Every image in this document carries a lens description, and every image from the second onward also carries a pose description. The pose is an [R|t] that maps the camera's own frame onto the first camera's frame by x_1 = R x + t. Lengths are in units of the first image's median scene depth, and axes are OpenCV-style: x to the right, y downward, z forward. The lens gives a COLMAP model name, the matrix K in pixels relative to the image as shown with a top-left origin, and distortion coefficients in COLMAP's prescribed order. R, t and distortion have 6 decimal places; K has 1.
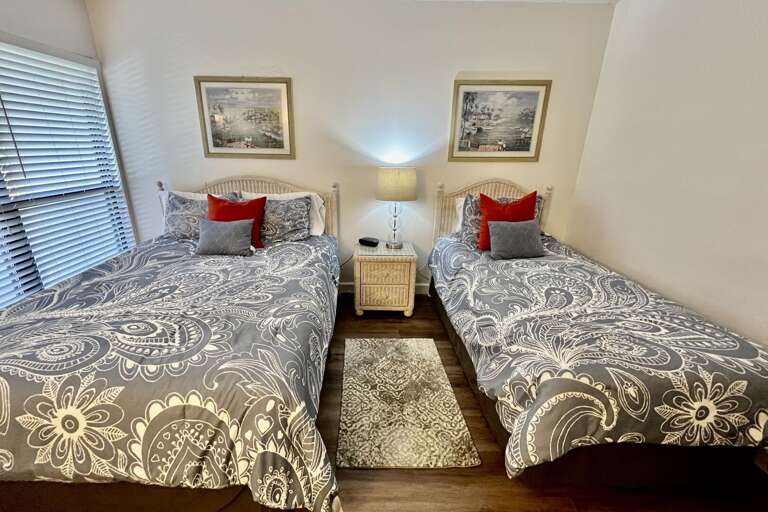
lens RADIAL K [[313.6, 0, 350.5], [0, 313.6, 244.0], [0, 0, 1]] dist [-0.003926, -0.000001]
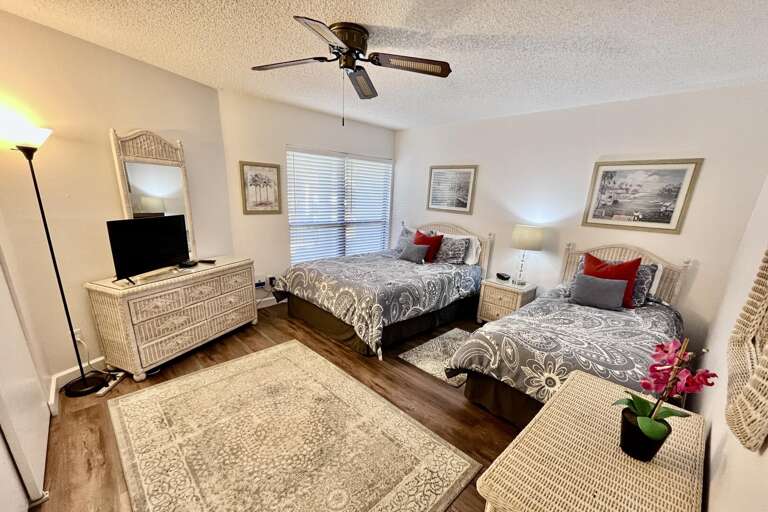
lens RADIAL K [[313.6, 0, 389.1], [0, 313.6, 257.4], [0, 0, 1]] dist [-0.003926, -0.000001]
pose [[0.702828, 0.166327, -0.691641, 0.675578], [-0.252831, 0.967205, -0.024326, 0.075689], [0.664913, 0.191965, 0.721831, -0.360534]]
